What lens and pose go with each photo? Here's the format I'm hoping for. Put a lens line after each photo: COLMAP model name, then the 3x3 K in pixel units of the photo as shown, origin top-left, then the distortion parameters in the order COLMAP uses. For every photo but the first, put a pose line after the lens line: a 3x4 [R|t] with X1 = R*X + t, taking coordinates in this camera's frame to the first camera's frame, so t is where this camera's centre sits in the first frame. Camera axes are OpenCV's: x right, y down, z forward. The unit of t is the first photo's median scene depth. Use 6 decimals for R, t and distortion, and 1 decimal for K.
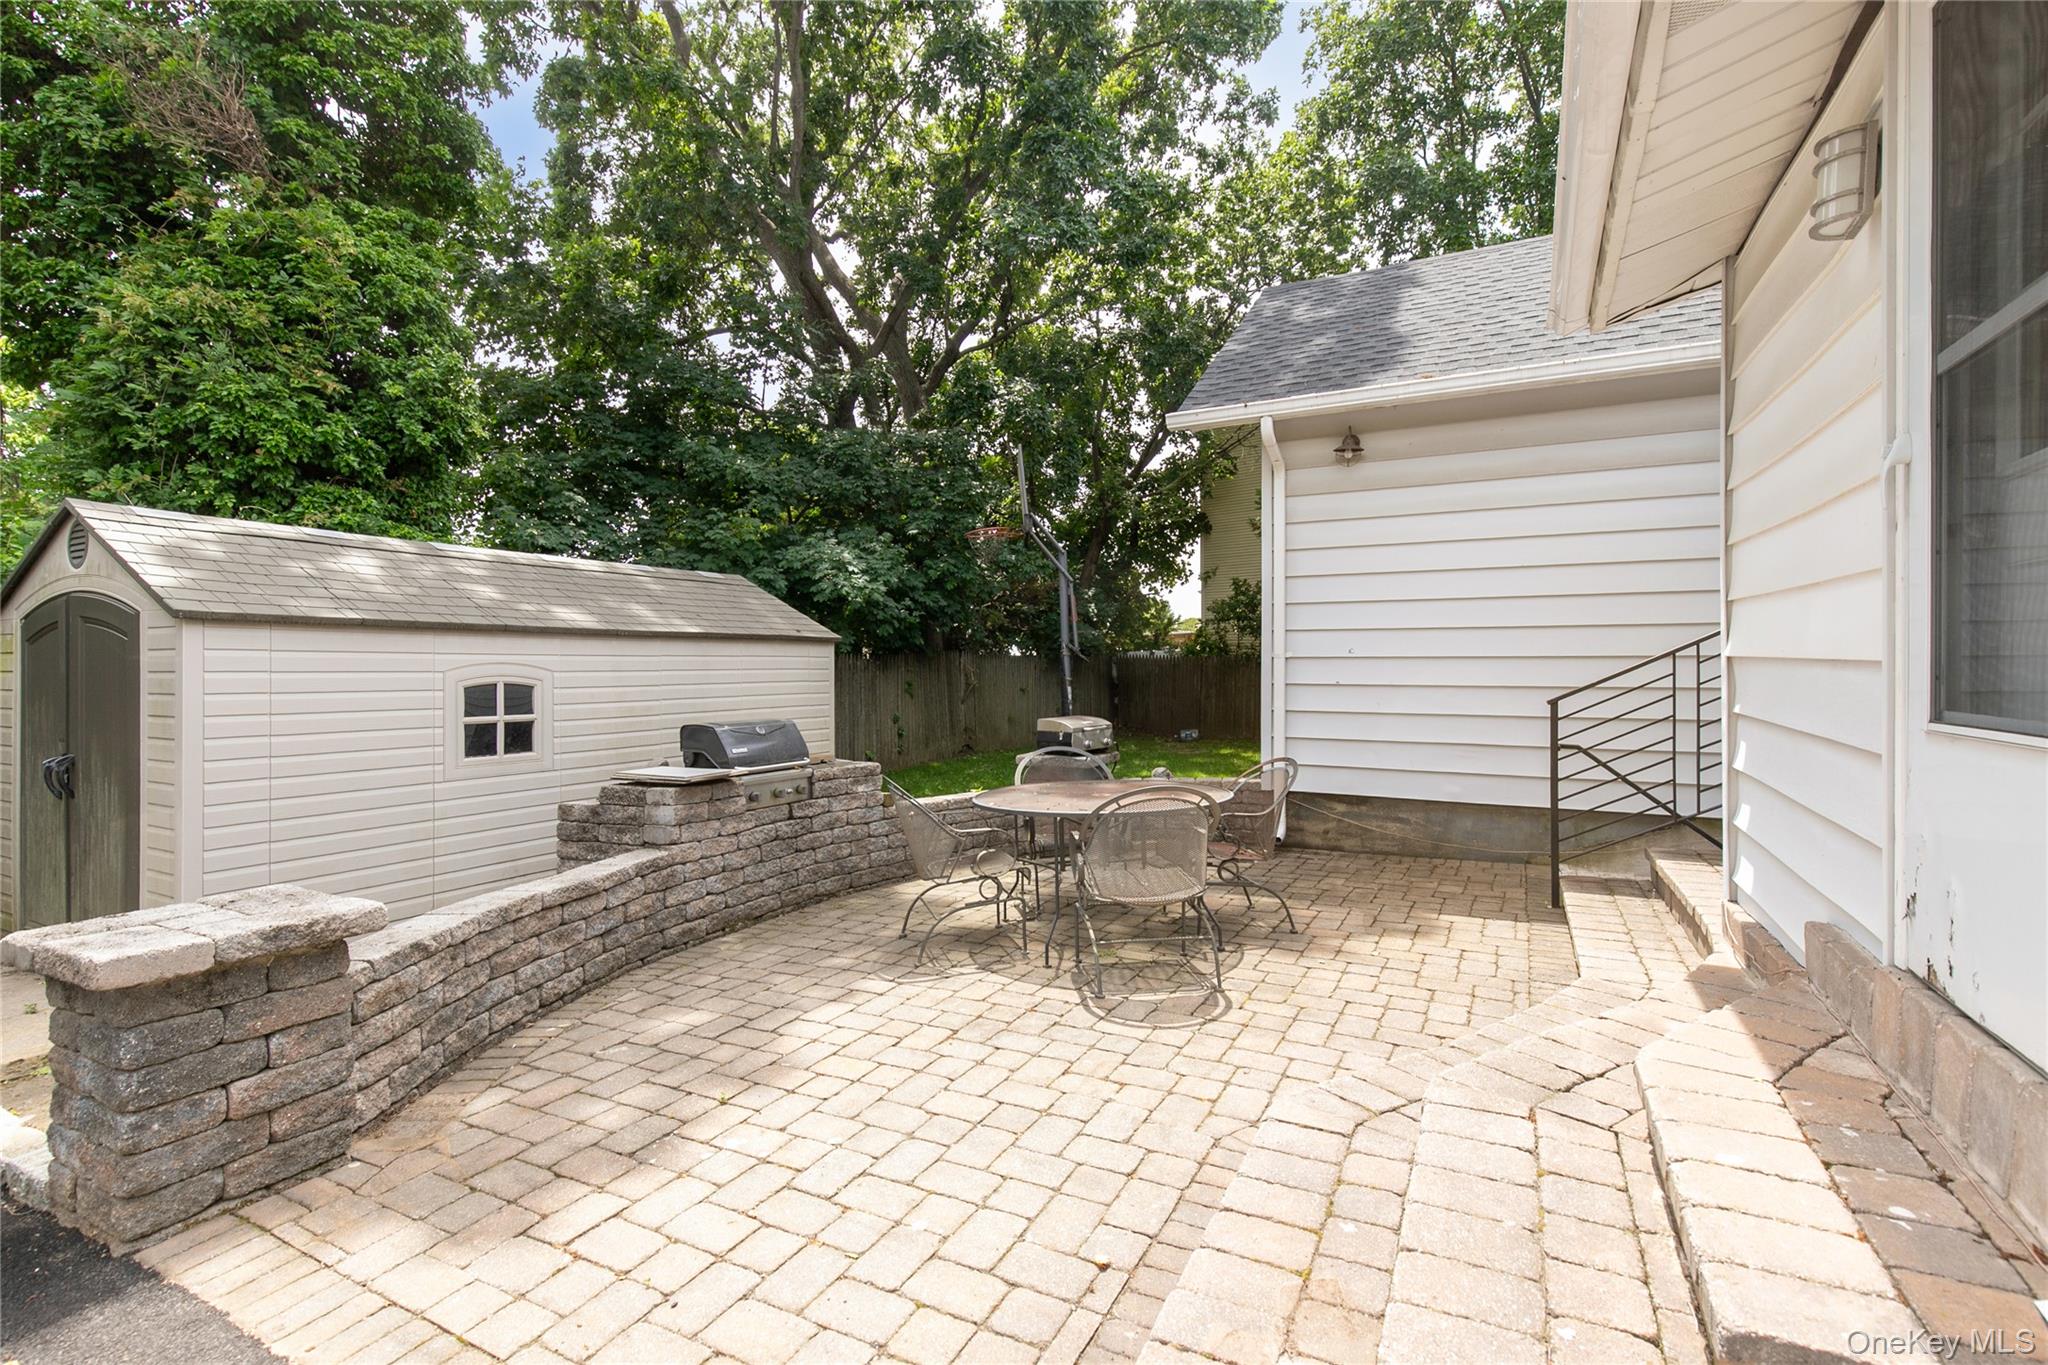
lens RADIAL K [[935.1, 0, 1025.3], [0, 935.1, 664.0], [0, 0, 1]] dist [-0.002292, -0.001142]
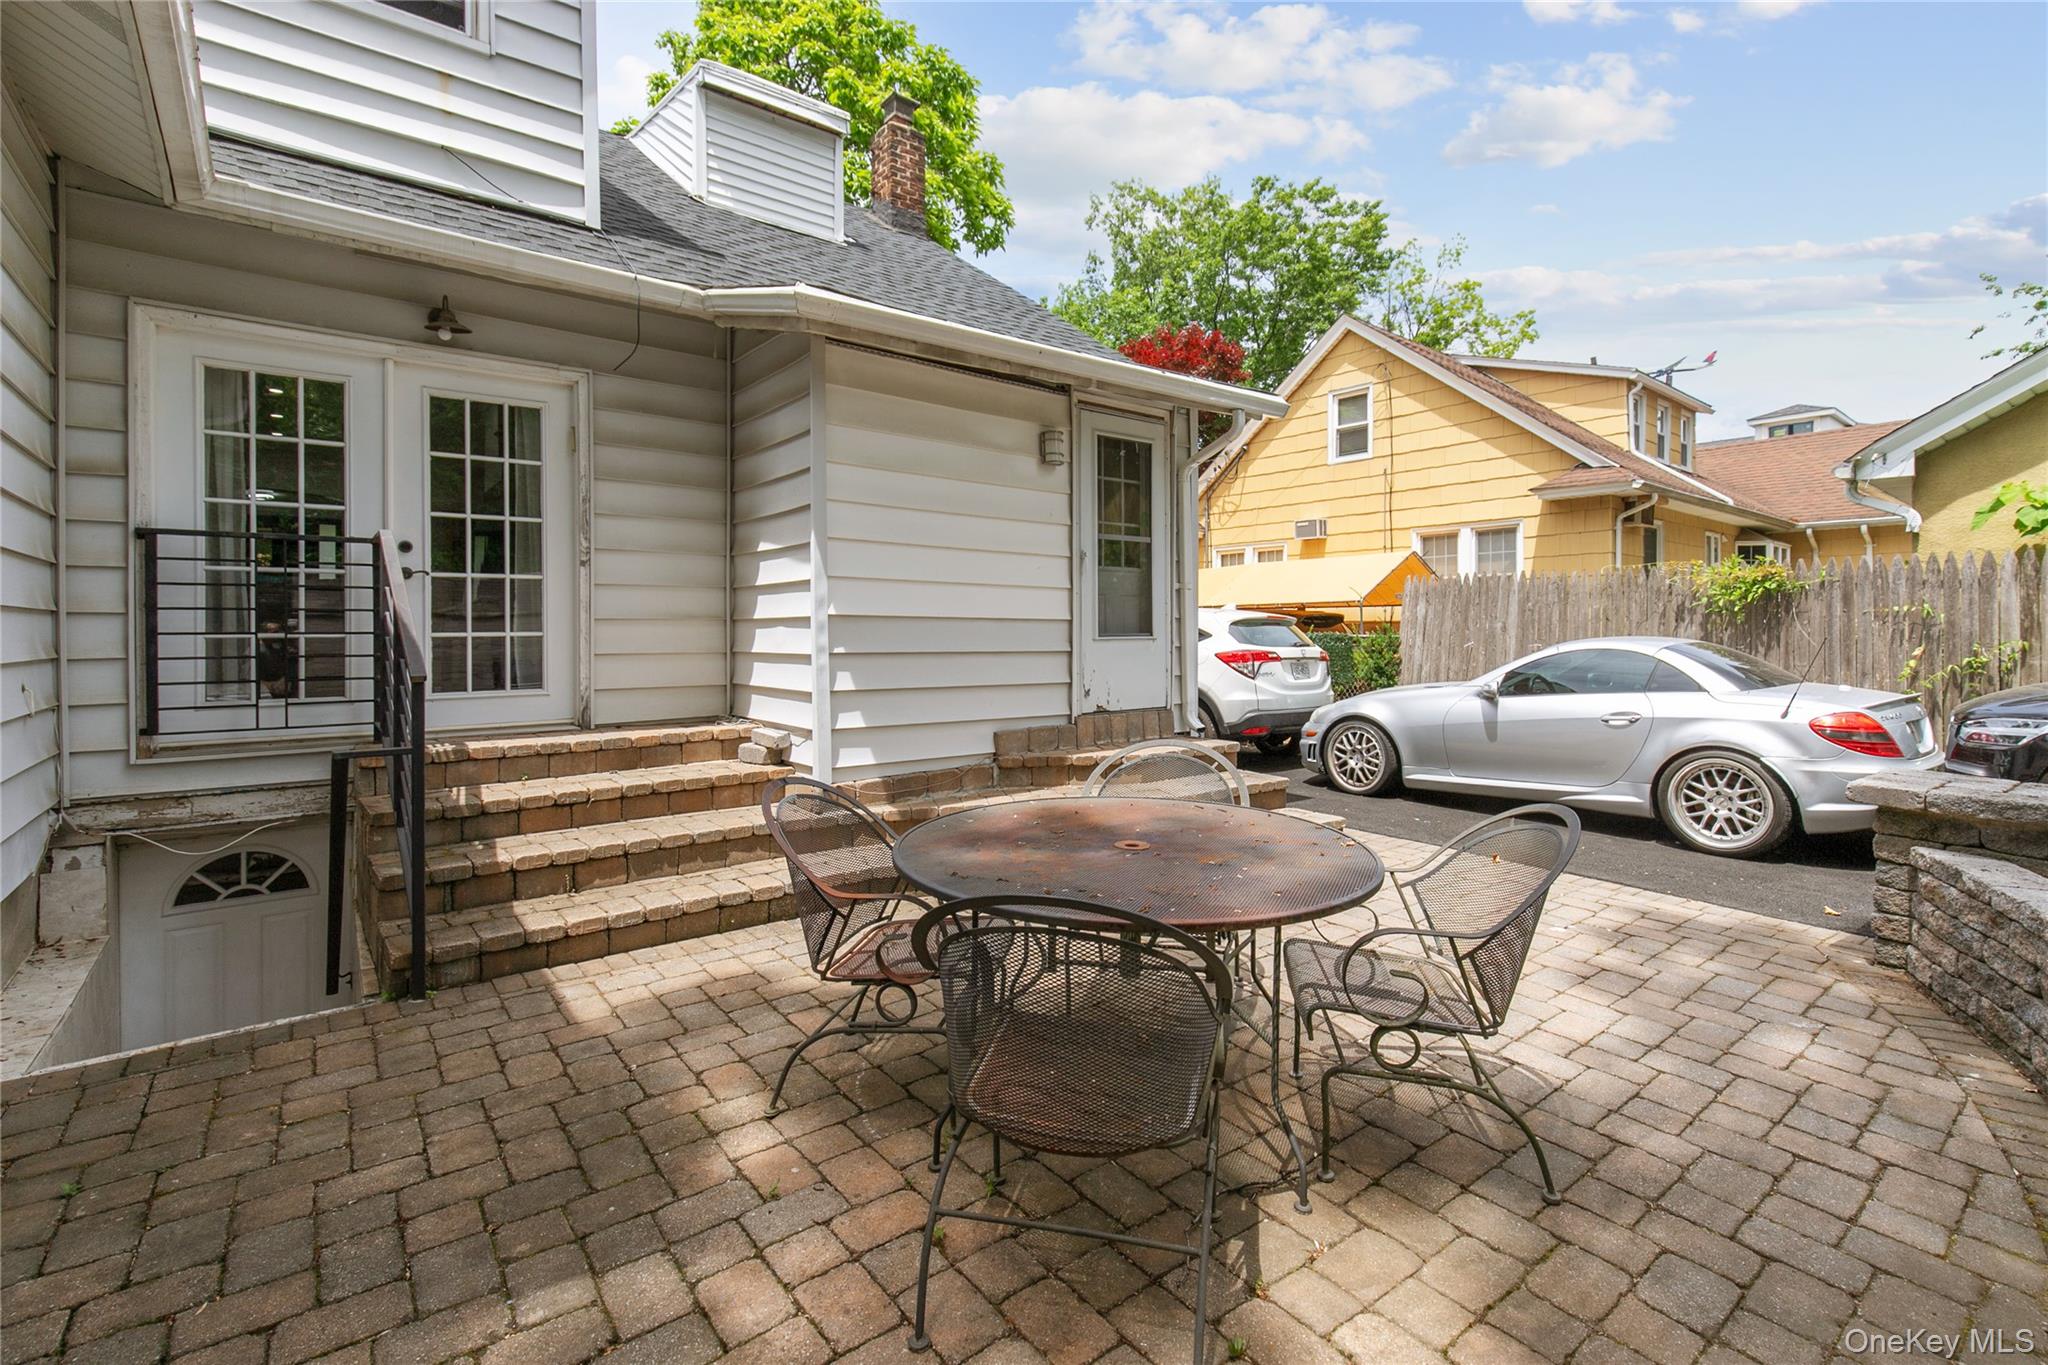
lens RADIAL K [[935.1, 0, 1079.0], [0, 935.1, 641.3], [0, 0, 1]] dist [-0.002292, -0.001142]
pose [[-0.927881, 0.004548, 0.372848, -0.101417], [0.009766, 0.999879, 0.012109, 0.017665], [-0.372748, 0.014877, -0.927813, 1.715084]]
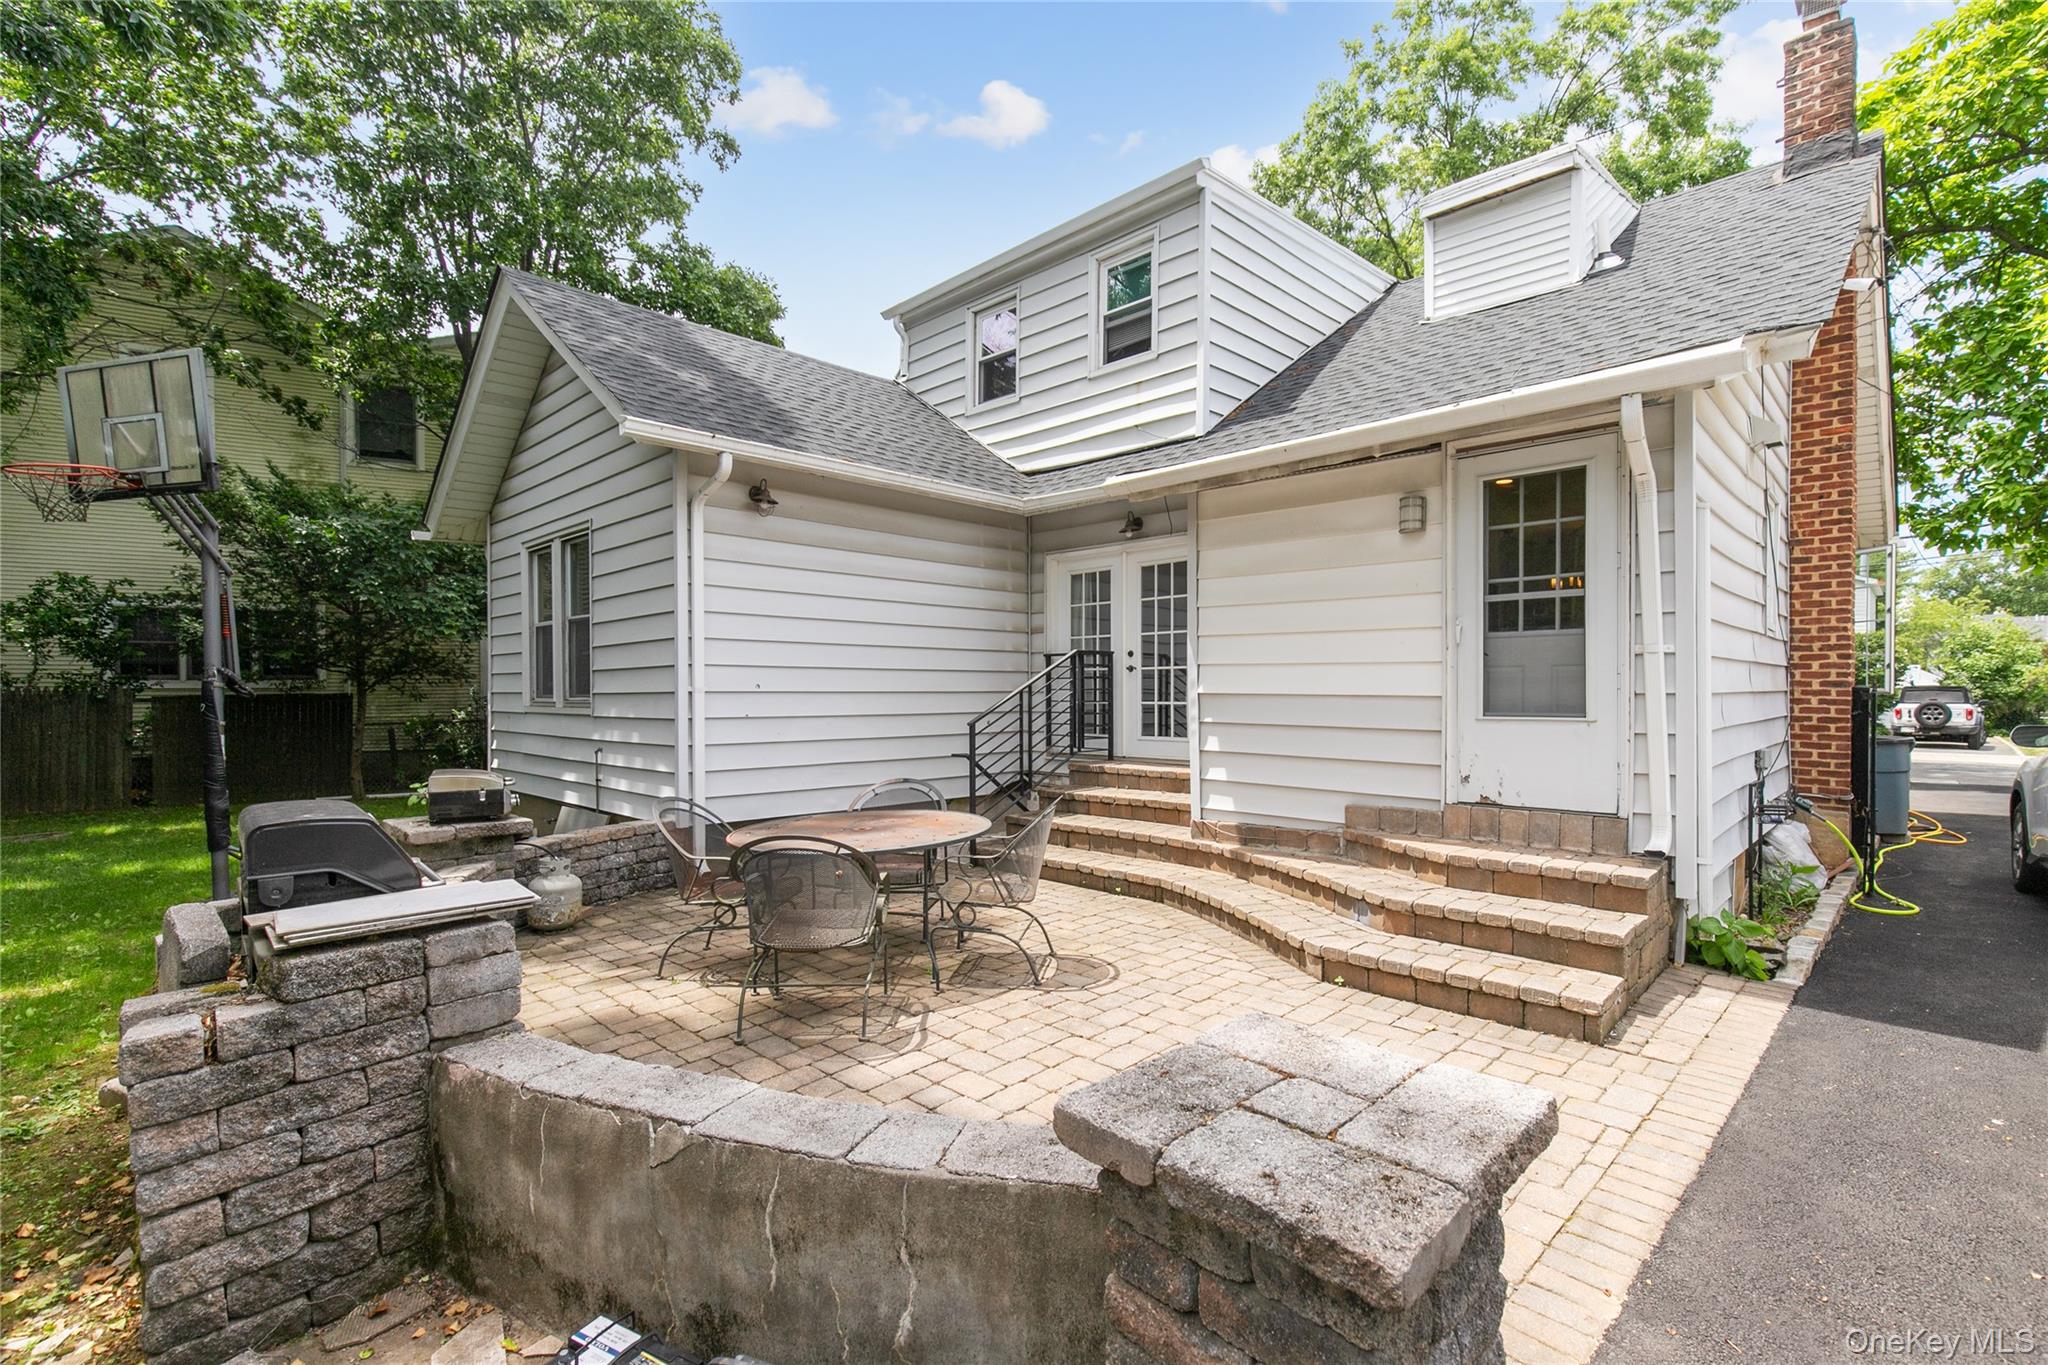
lens RADIAL K [[935.1, 0, 1025.6], [0, 935.1, 689.7], [0, 0, 1]] dist [-0.002292, -0.001142]
pose [[0.298425, 0.003755, 0.954426, -0.931685], [0.005807, 0.999967, -0.005750, -0.001856], [-0.954415, 0.007259, 0.298393, 0.602107]]
